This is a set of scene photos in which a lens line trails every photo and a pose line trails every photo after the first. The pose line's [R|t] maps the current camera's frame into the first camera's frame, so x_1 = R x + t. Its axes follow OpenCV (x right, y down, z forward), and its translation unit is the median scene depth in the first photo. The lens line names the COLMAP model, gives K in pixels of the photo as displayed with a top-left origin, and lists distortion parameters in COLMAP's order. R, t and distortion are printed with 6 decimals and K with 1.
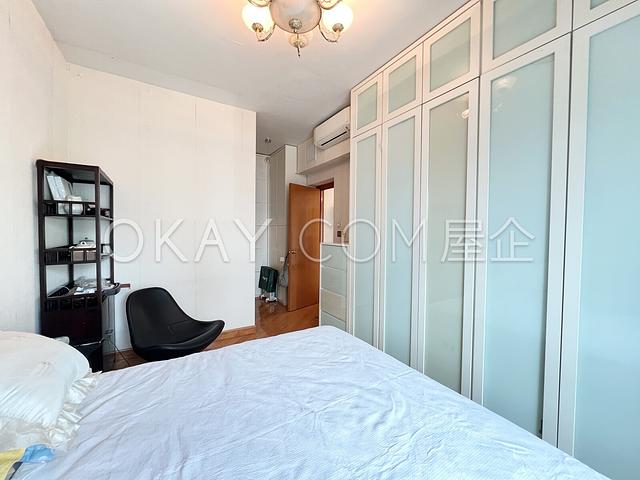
lens RADIAL K [[258.2, 0, 319.1], [0, 258.2, 239.4], [0, 0, 1]] dist [-0.001169, 0.000305]
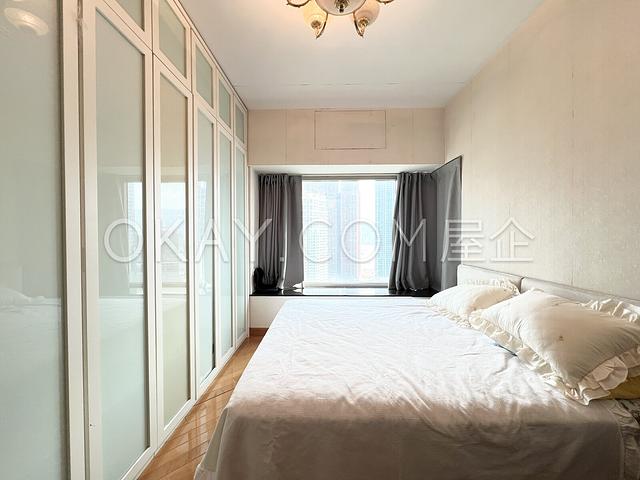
lens RADIAL K [[258.2, 0, 323.7], [0, 258.2, 239.9], [0, 0, 1]] dist [-0.001169, 0.000305]
pose [[-0.852343, -0.012159, 0.522842, -0.575025], [0.010612, 0.999122, 0.040535, -0.025959], [-0.522876, 0.040098, -0.851465, 1.996760]]
